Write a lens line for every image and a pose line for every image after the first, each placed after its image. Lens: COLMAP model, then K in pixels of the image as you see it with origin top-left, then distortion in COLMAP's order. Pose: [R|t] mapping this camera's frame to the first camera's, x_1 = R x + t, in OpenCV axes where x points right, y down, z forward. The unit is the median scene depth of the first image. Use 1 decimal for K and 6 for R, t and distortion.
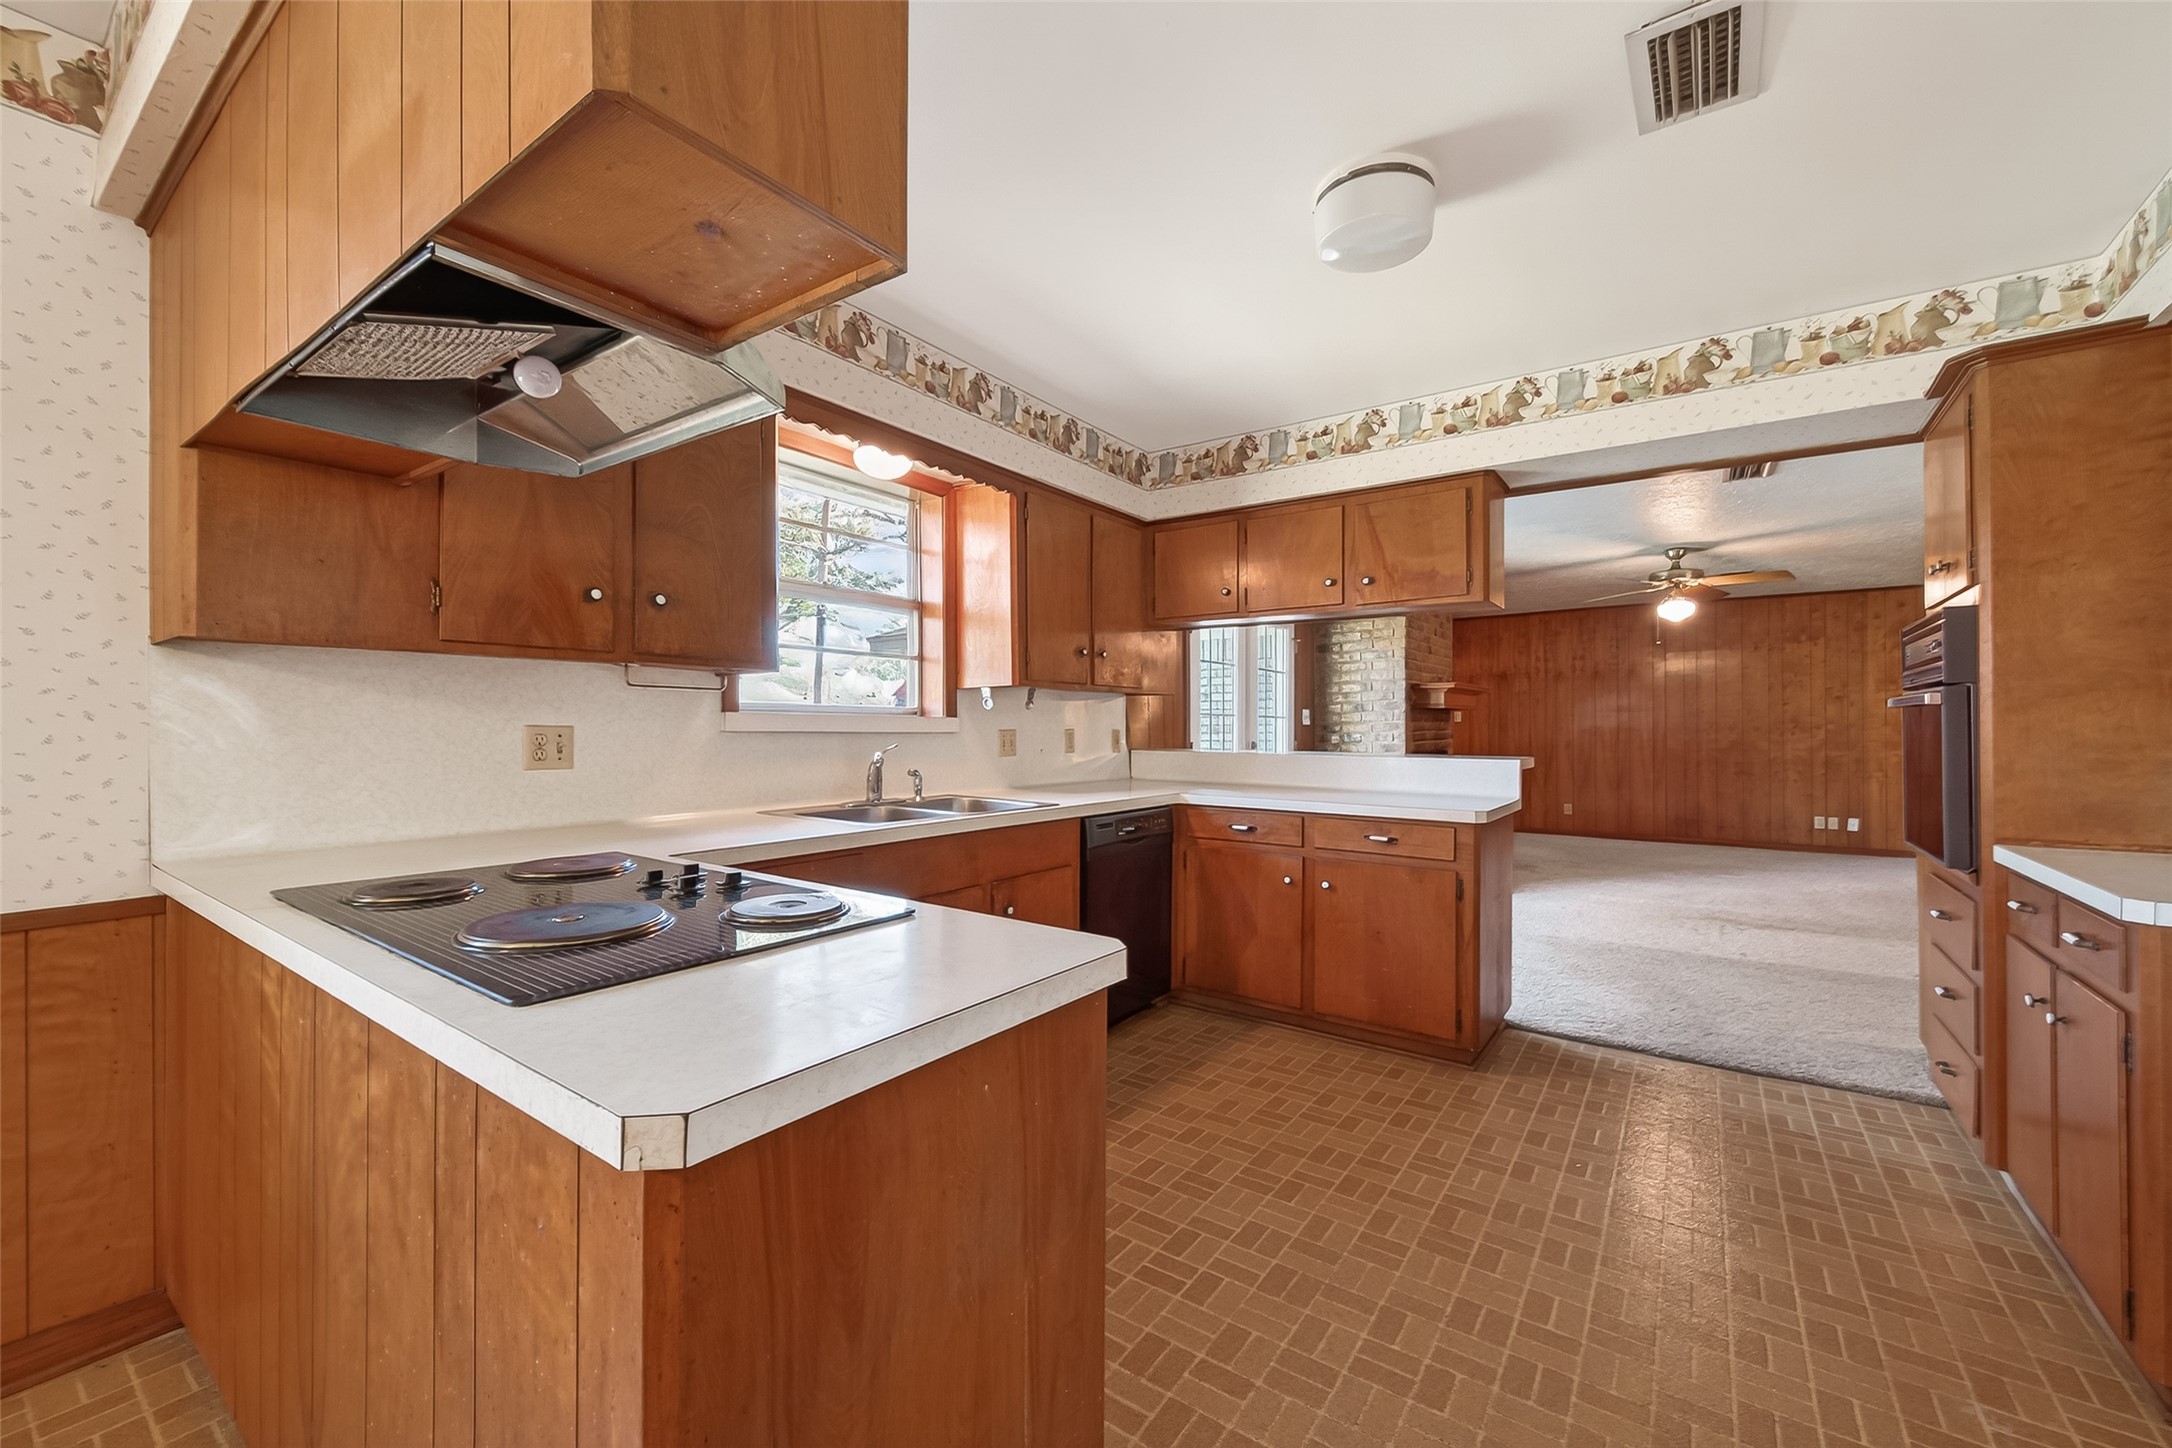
lens RADIAL K [[862.9, 0, 1061.1], [0, 862.9, 729.0], [0, 0, 1]] dist [-0.001035, -0.001416]
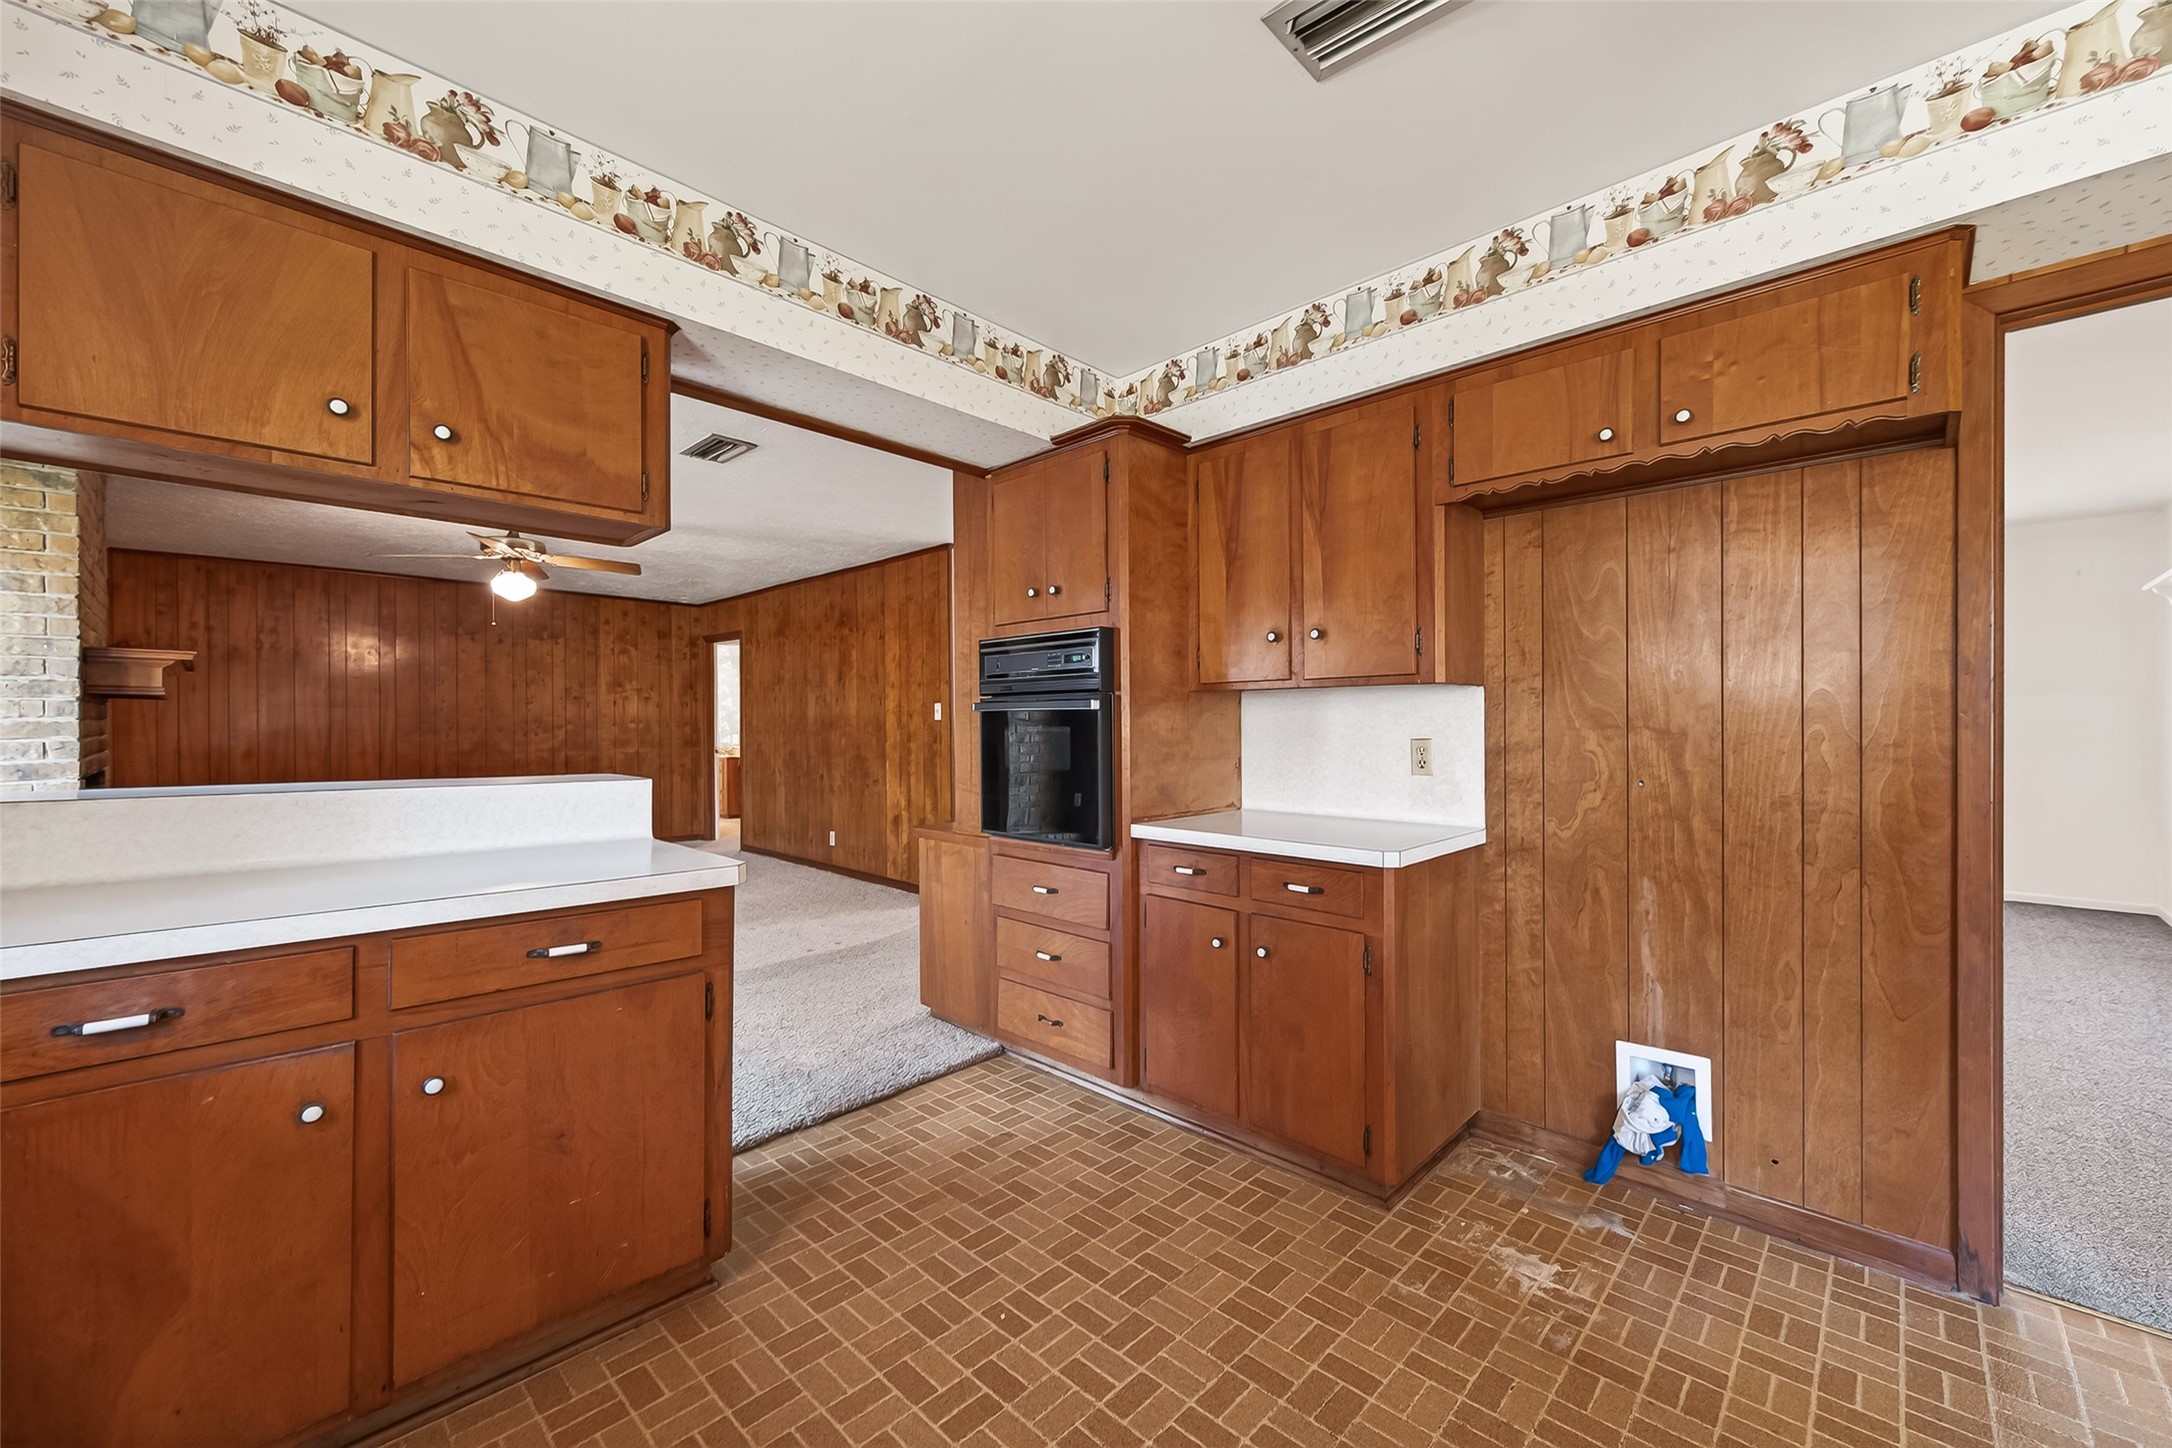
lens RADIAL K [[862.9, 0, 1120.6], [0, 862.9, 725.3], [0, 0, 1]] dist [-0.001035, -0.001416]
pose [[0.109552, 0.000197, 0.993981, -0.040590], [0.002876, 0.999996, -0.000515, -0.001826], [-0.993977, 0.002915, 0.109551, 0.251826]]
